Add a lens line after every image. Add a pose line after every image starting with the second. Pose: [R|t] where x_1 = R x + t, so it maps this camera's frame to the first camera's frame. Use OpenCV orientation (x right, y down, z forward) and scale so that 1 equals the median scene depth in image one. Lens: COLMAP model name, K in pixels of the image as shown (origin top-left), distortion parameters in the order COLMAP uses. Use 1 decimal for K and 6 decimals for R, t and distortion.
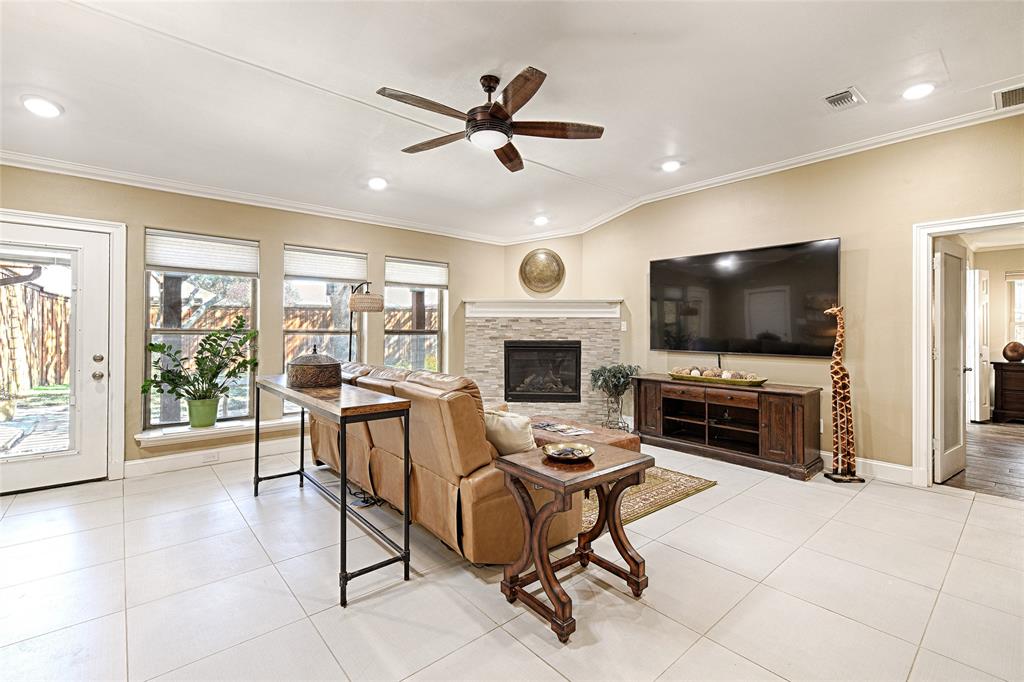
lens RADIAL K [[449.0, 0, 507.8], [0, 449.0, 328.9], [0, 0, 1]] dist [-0.002890, -0.000109]
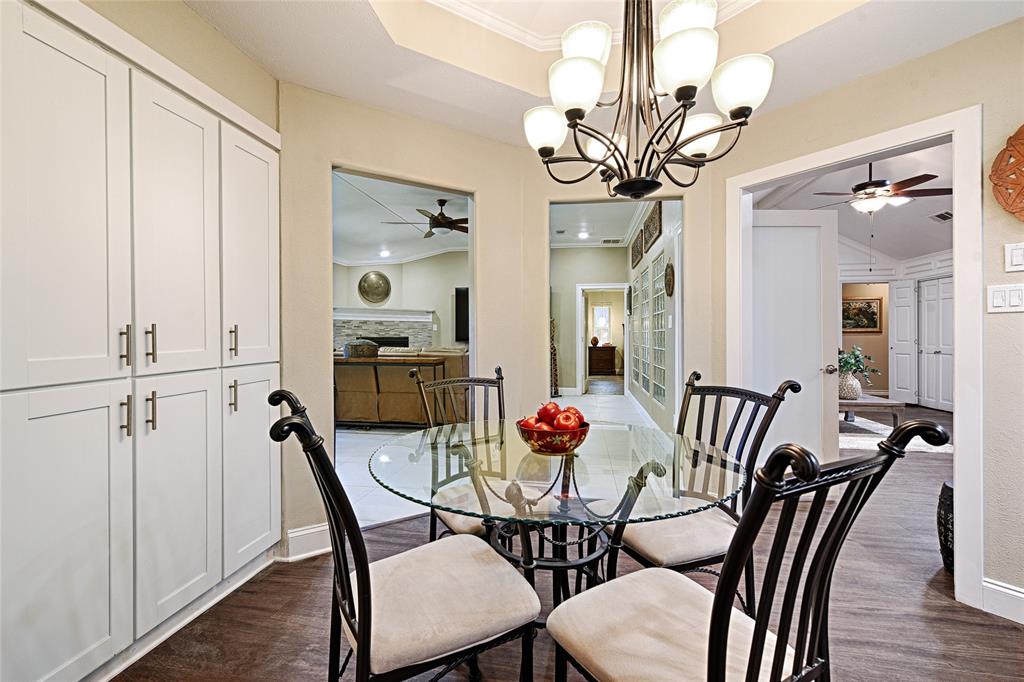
lens RADIAL K [[449.0, 0, 507.8], [0, 449.0, 328.9], [0, 0, 1]] dist [-0.002890, -0.000109]
pose [[0.763282, 0.006904, 0.646028, -0.545118], [-0.000550, 0.999949, -0.010037, 0.014466], [-0.646065, 0.007306, 0.763248, -0.343394]]
